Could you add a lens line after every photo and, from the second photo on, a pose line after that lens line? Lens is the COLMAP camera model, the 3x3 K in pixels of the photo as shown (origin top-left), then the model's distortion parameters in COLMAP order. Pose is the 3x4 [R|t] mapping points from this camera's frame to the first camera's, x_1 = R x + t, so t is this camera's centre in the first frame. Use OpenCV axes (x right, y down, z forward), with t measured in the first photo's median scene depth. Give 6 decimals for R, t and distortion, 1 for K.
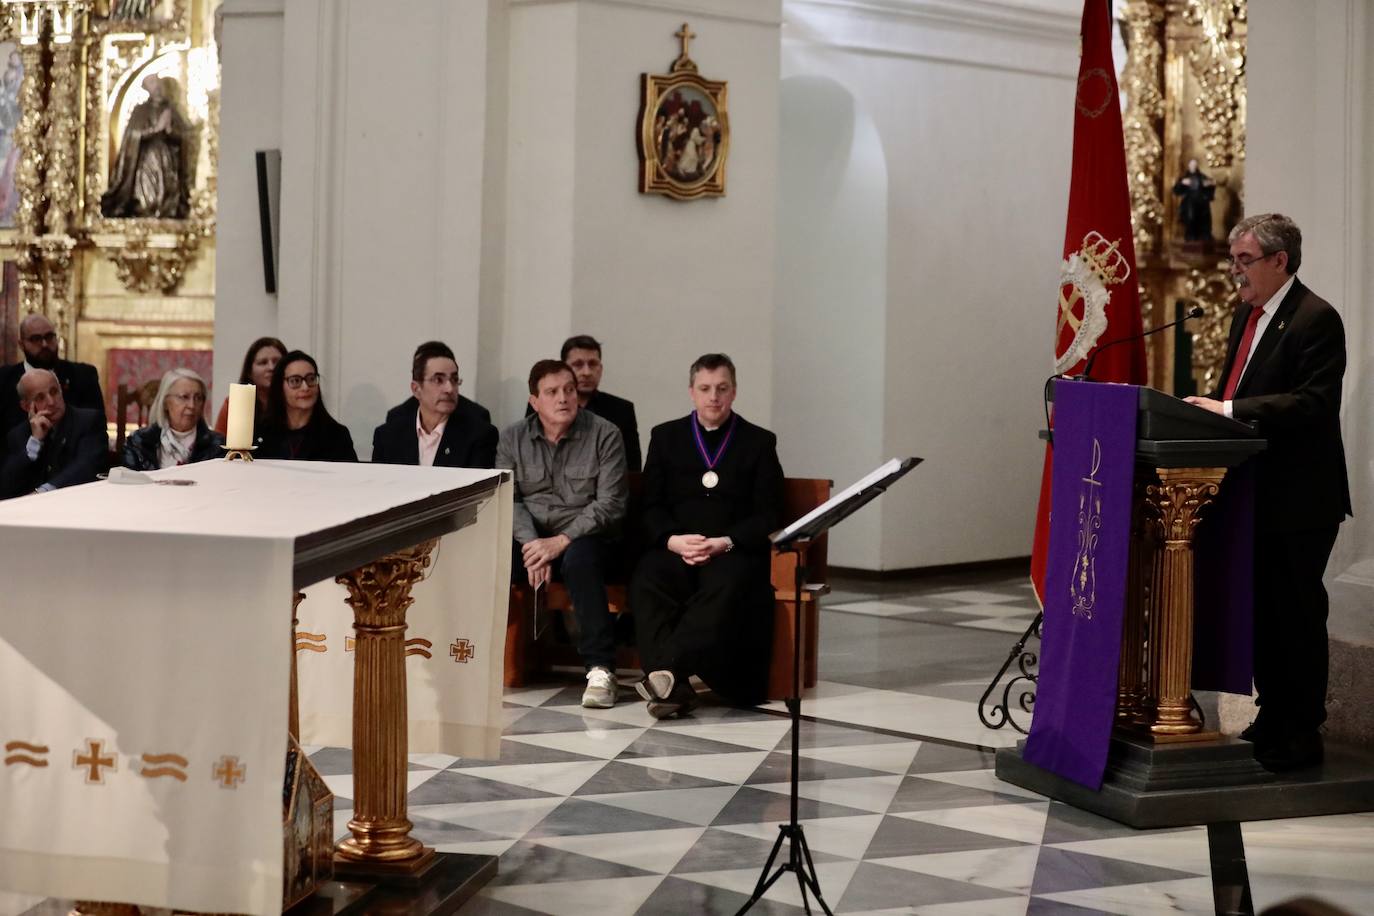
lens RADIAL K [[2853.4, 0, 687.0], [0, 2853.4, 458.0], [0, 0, 1]] dist [-0.320961, -0.041845]
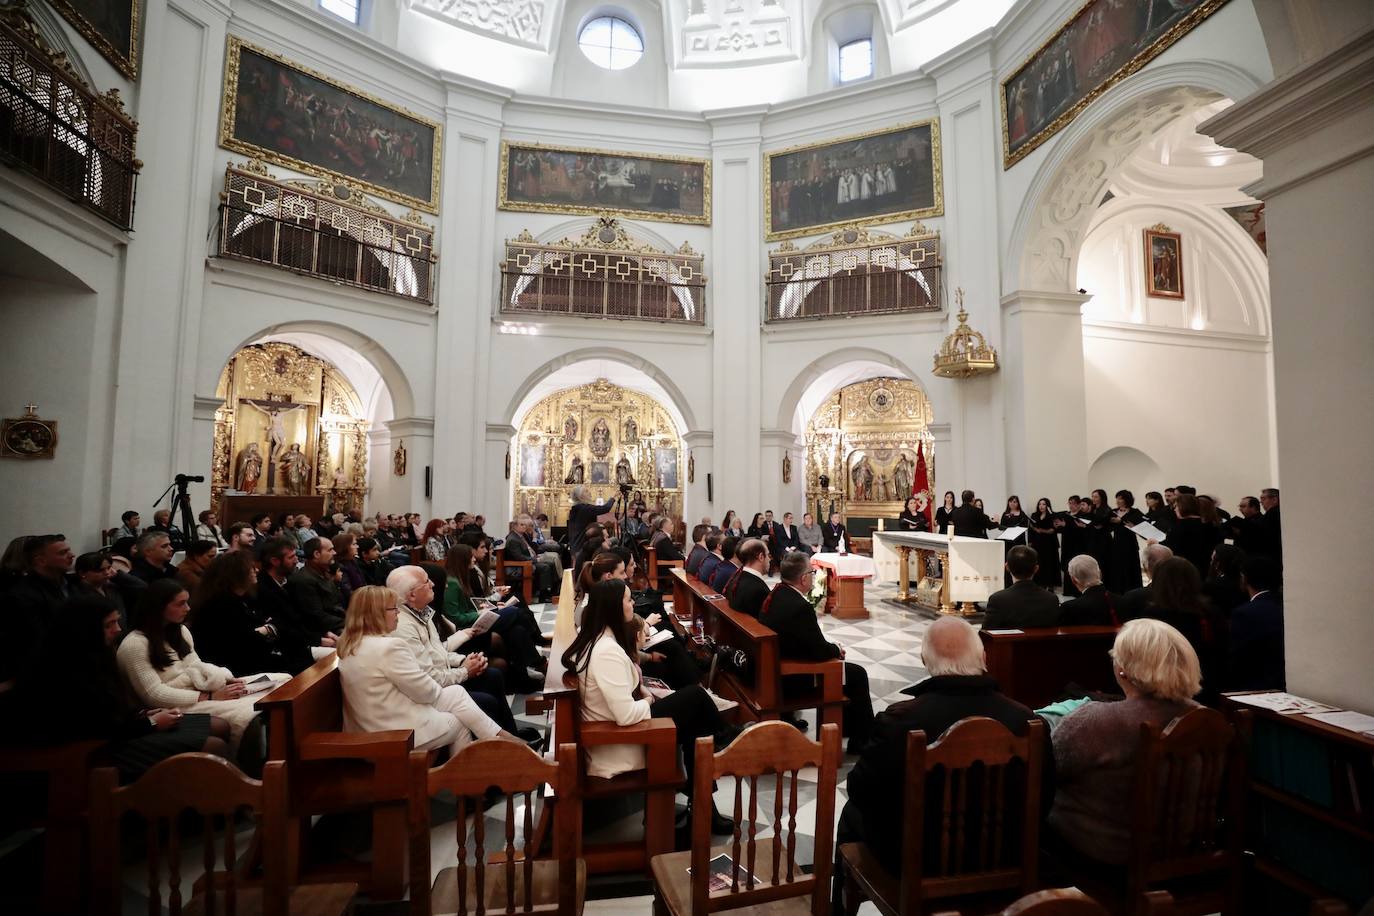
lens RADIAL K [[635.8, 0, 687.0], [0, 635.8, 458.0], [0, 0, 1]] dist [-0.046383, 0.013367]
pose [[0.940032, 0.003839, 0.341065, -0.773009], [0.035204, 0.993505, -0.108209, -0.018614], [-0.339265, 0.113727, 0.933791, -0.080218]]
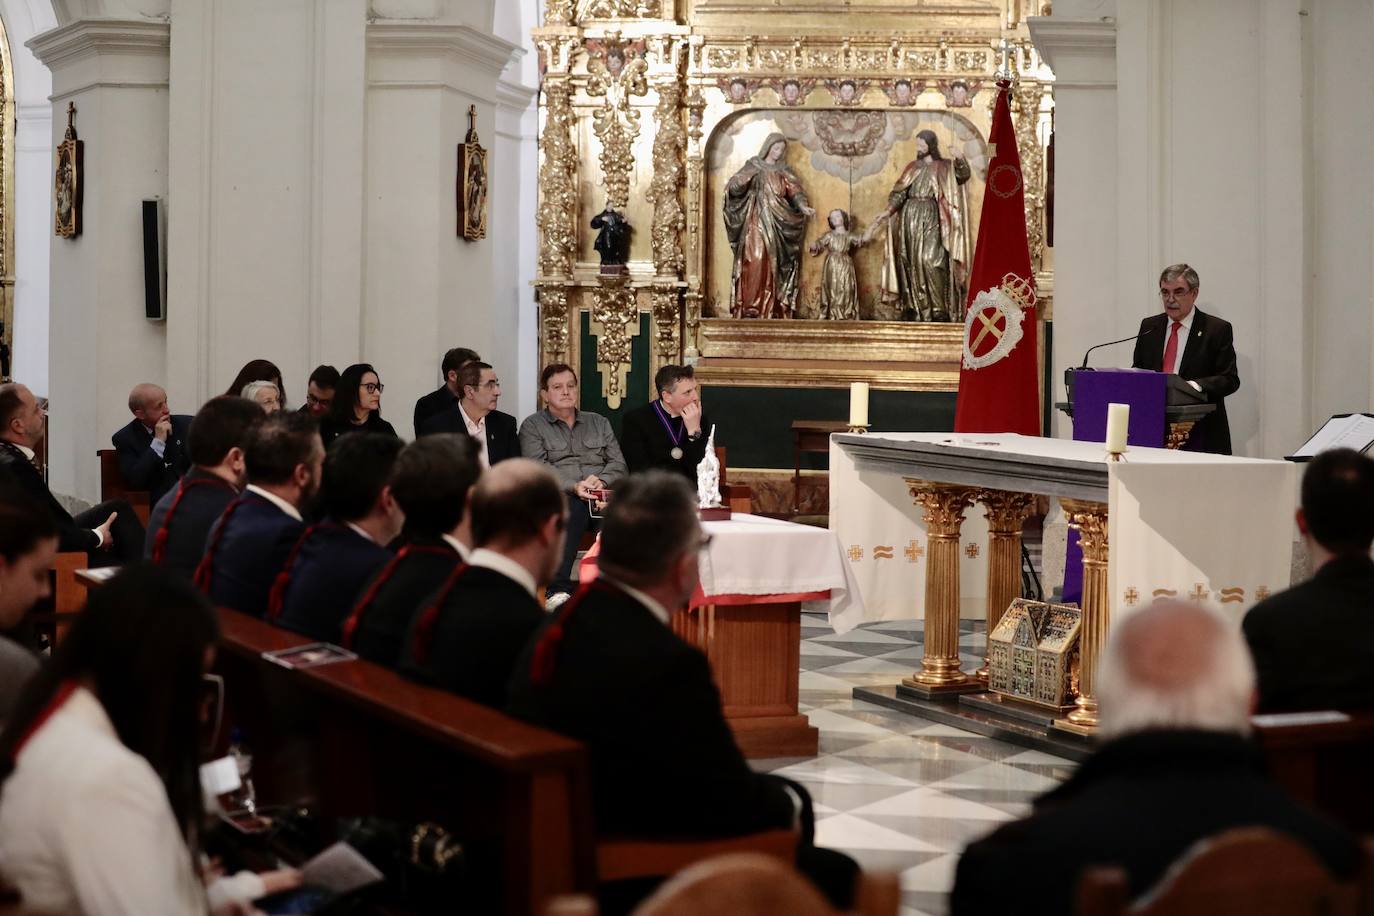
lens RADIAL K [[2853.4, 0, 687.0], [0, 2853.4, 458.0], [0, 0, 1]] dist [-0.320961, -0.041845]
pose [[0.823176, -0.041161, 0.566292, -0.864991], [0.039577, 0.999103, 0.015090, -0.010308], [-0.566405, 0.009991, 0.824067, -0.160416]]
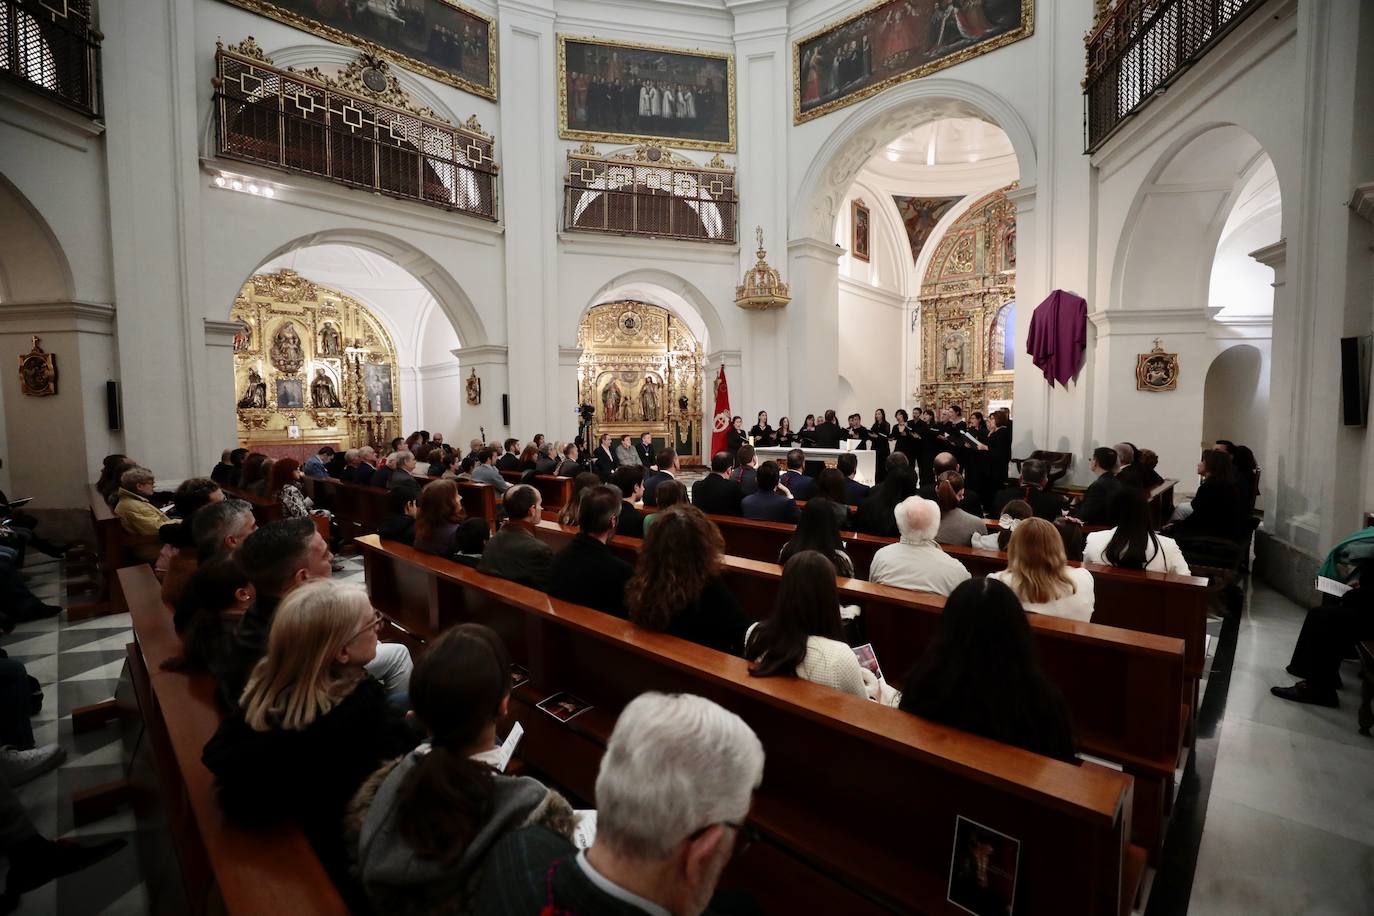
lens RADIAL K [[635.8, 0, 687.0], [0, 635.8, 458.0], [0, 0, 1]] dist [-0.046383, 0.013367]
pose [[0.544908, -0.083163, 0.834362, -1.133483], [0.074128, 0.995951, 0.050858, -0.049668], [-0.835213, 0.034137, 0.548866, 0.269212]]
